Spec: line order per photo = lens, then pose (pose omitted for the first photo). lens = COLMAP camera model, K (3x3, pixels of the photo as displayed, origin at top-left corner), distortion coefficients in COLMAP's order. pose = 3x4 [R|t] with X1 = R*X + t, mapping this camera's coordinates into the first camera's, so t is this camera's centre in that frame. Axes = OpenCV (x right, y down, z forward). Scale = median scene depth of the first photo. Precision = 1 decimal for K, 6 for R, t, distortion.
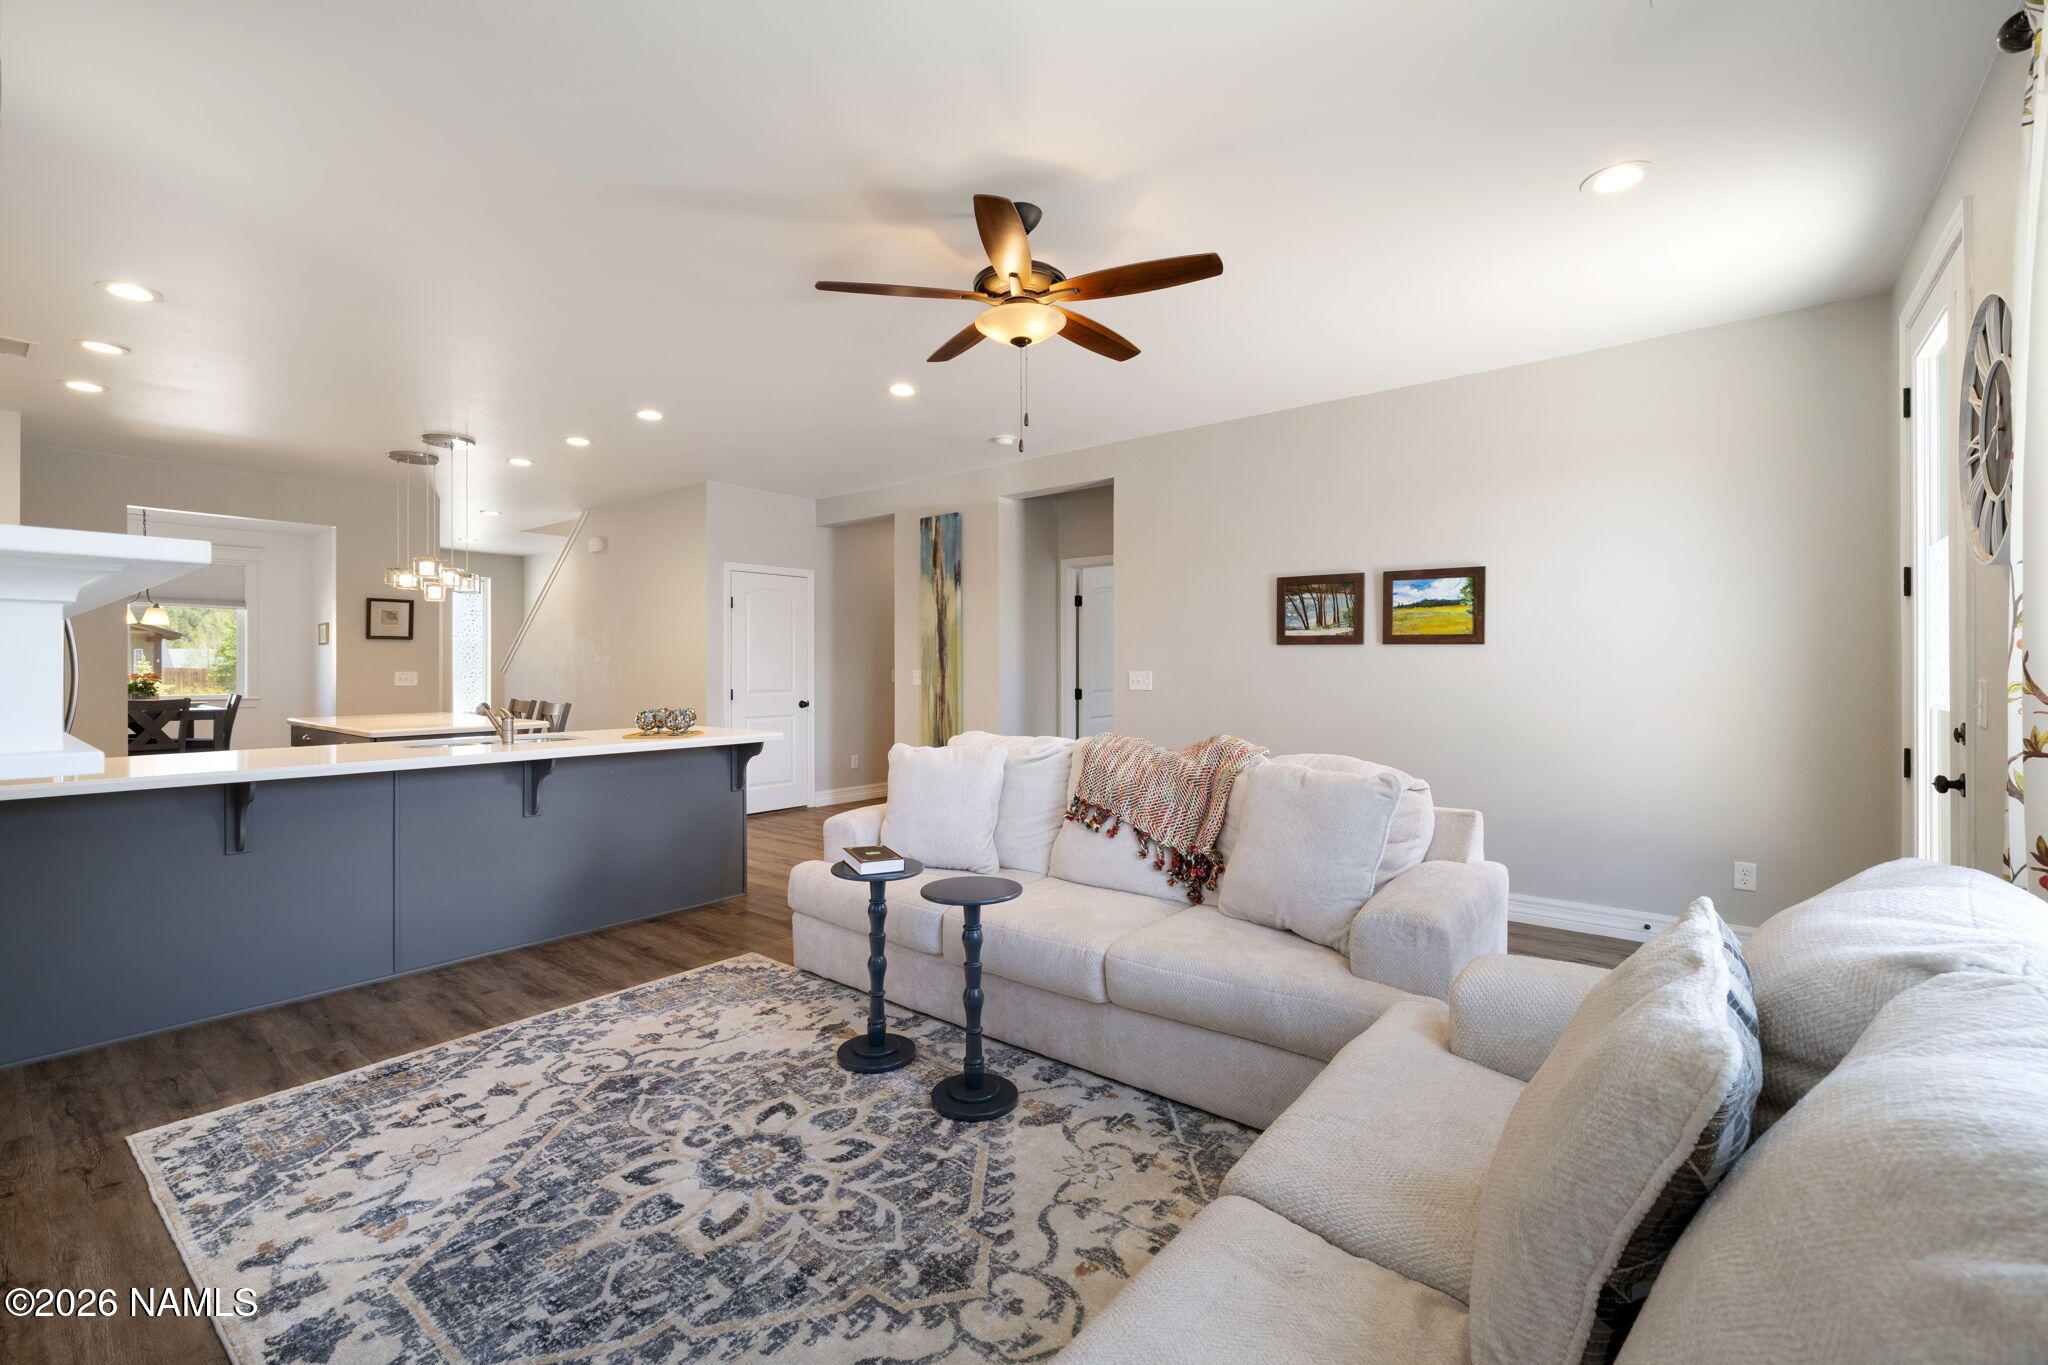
lens RADIAL K [[853.7, 0, 1017.0], [0, 853.7, 667.8], [0, 0, 1]] dist [0.001013, 0.000115]
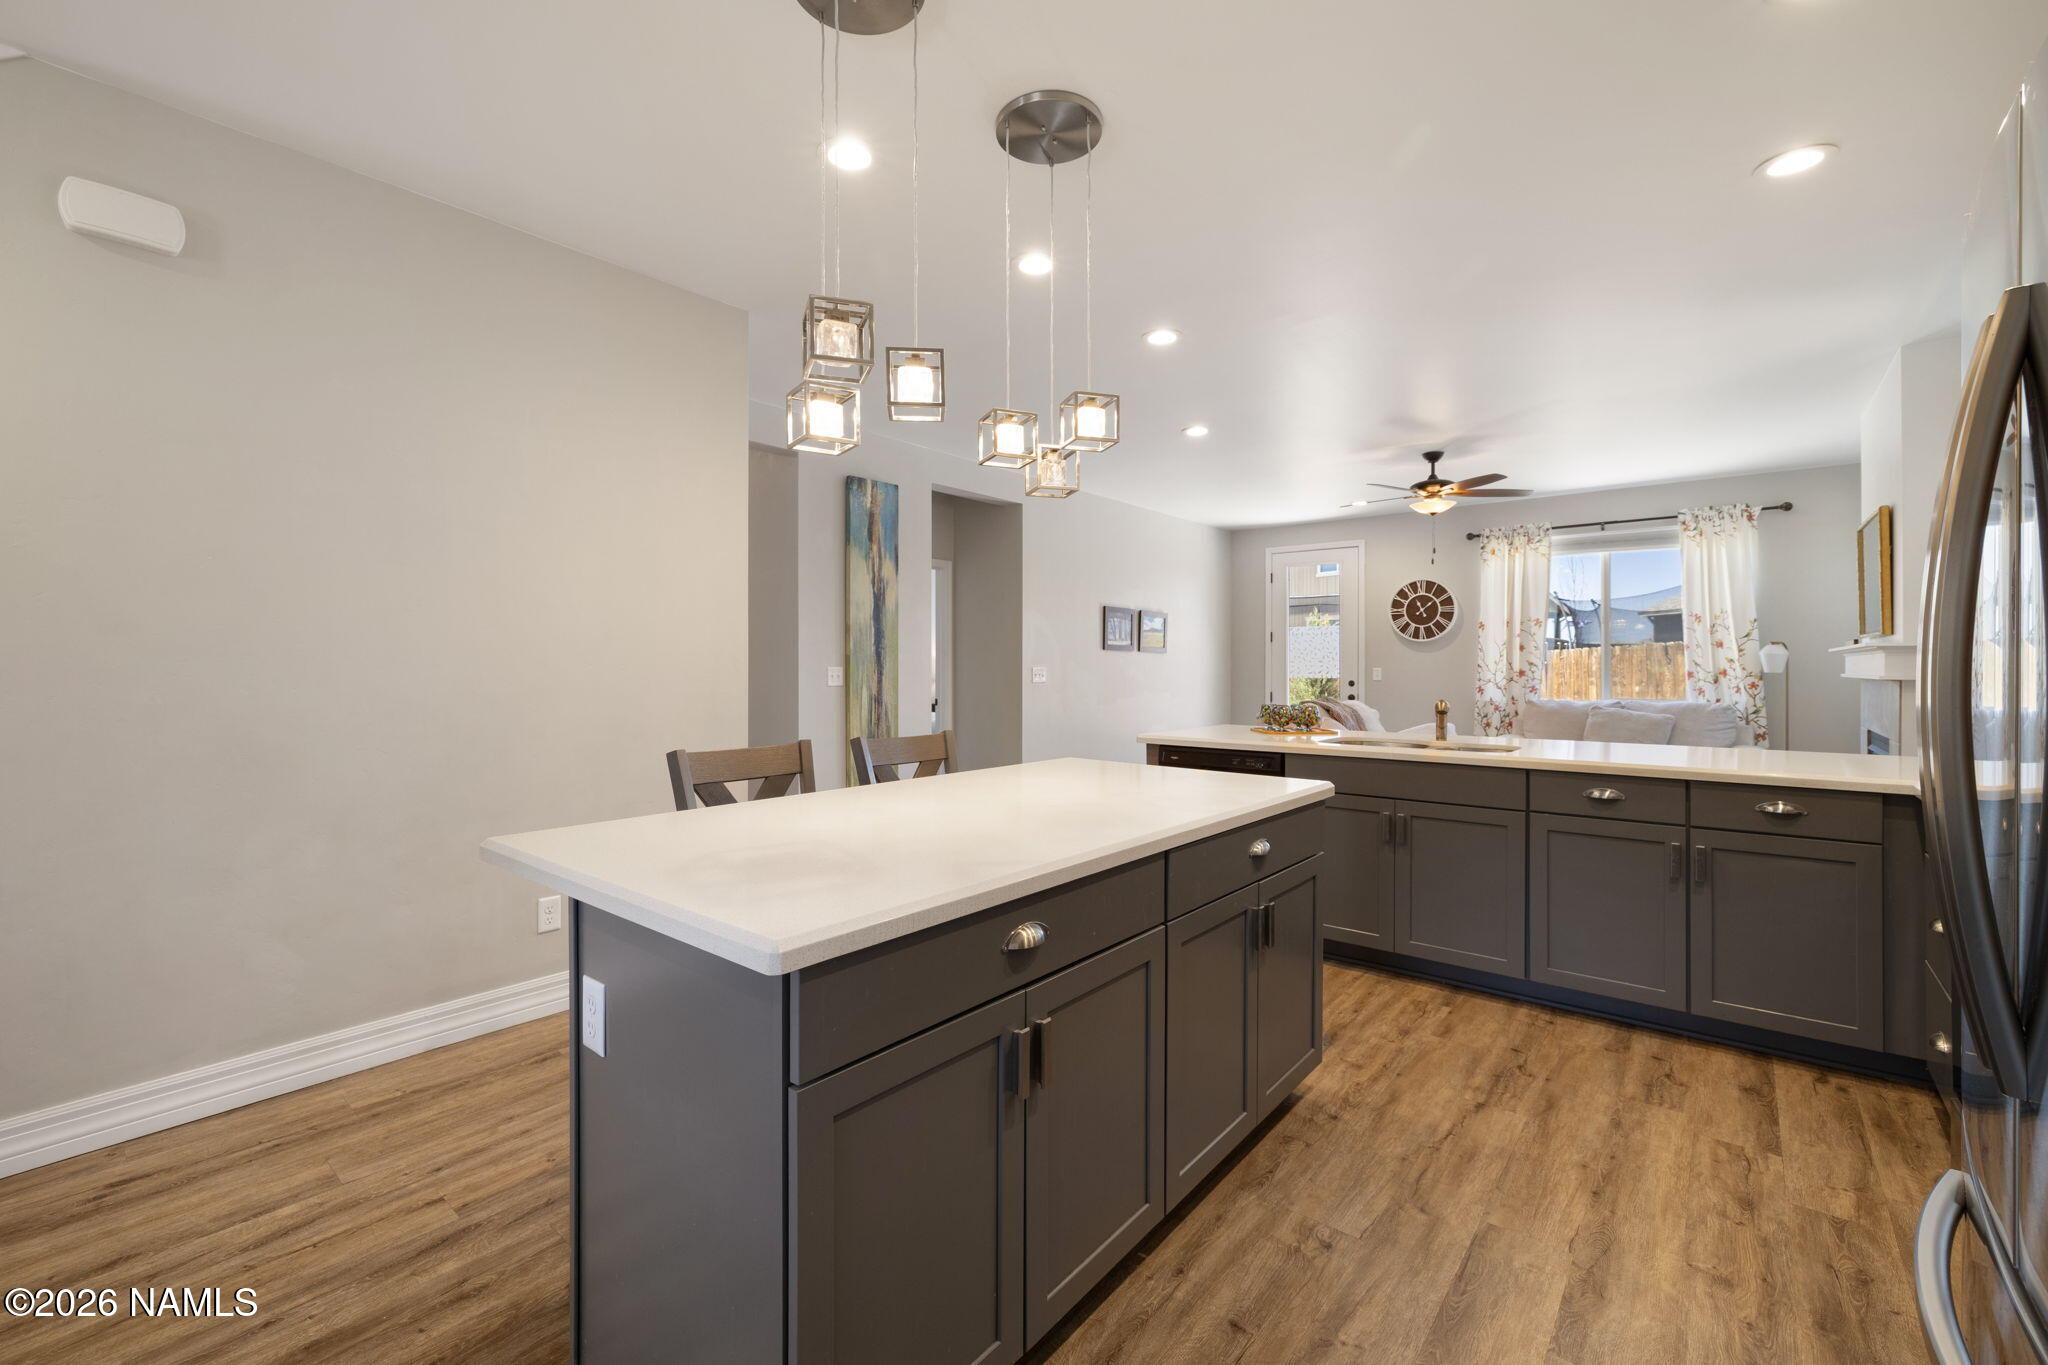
lens RADIAL K [[853.7, 0, 1017.0], [0, 853.7, 667.8], [0, 0, 1]] dist [0.001013, 0.000115]
pose [[0.012185, -0.001391, 0.999925, -1.422799], [-0.001058, 0.999998, 0.001404, 0.003988], [-0.999925, -0.001075, 0.012183, 1.315783]]
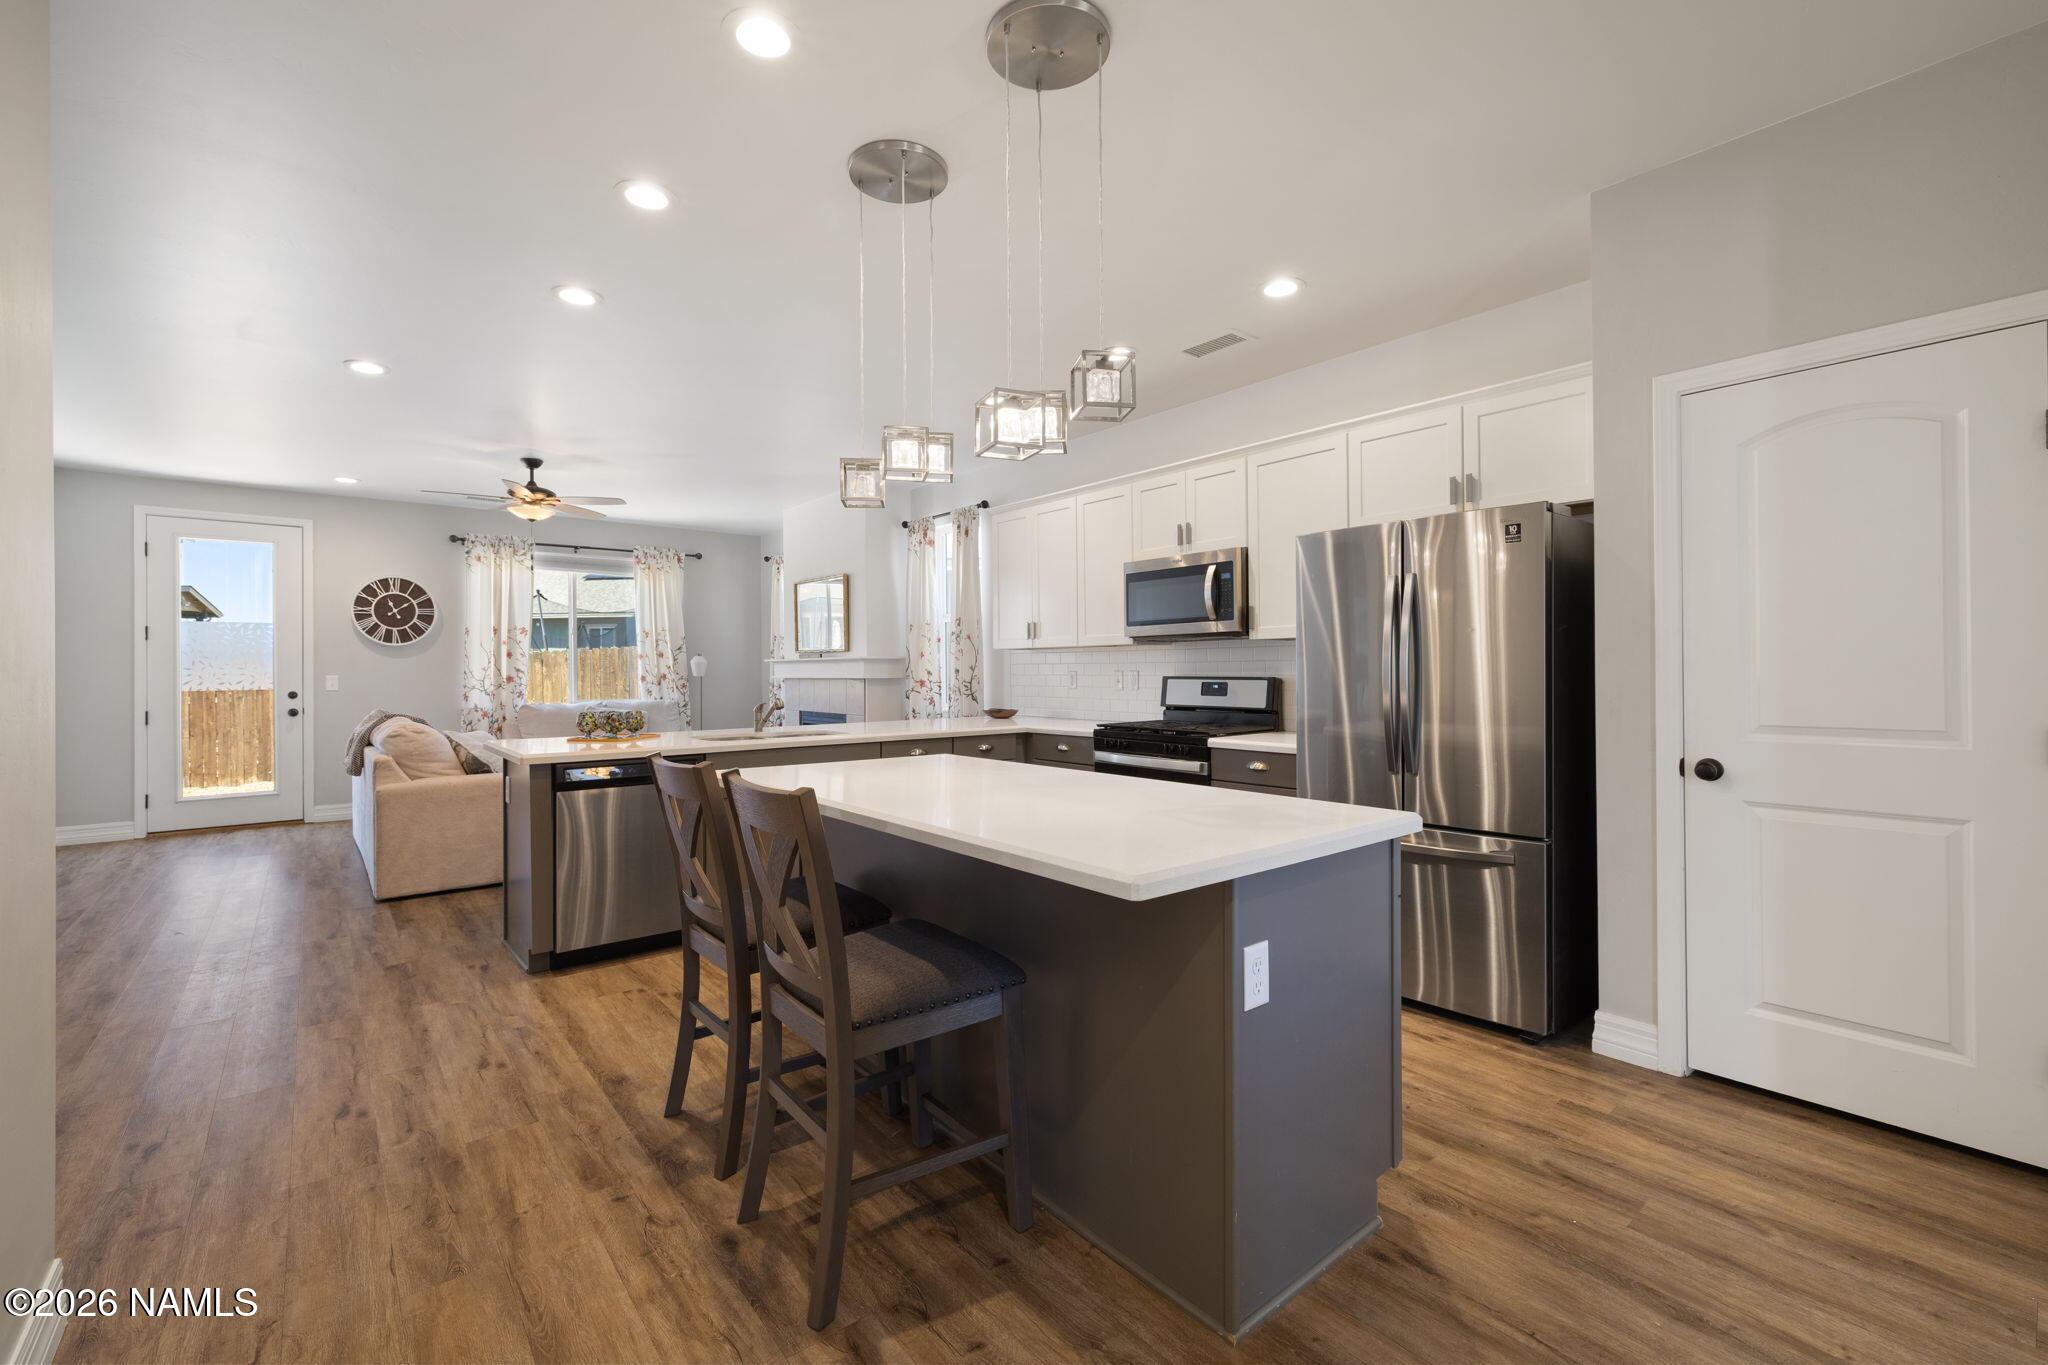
lens RADIAL K [[853.7, 0, 1017.0], [0, 853.7, 667.8], [0, 0, 1]] dist [0.001013, 0.000115]
pose [[-0.979353, 0.006286, 0.202060, -1.072932], [0.005771, 0.999978, -0.003141, 0.004007], [-0.202075, -0.001910, -0.979368, 1.871308]]
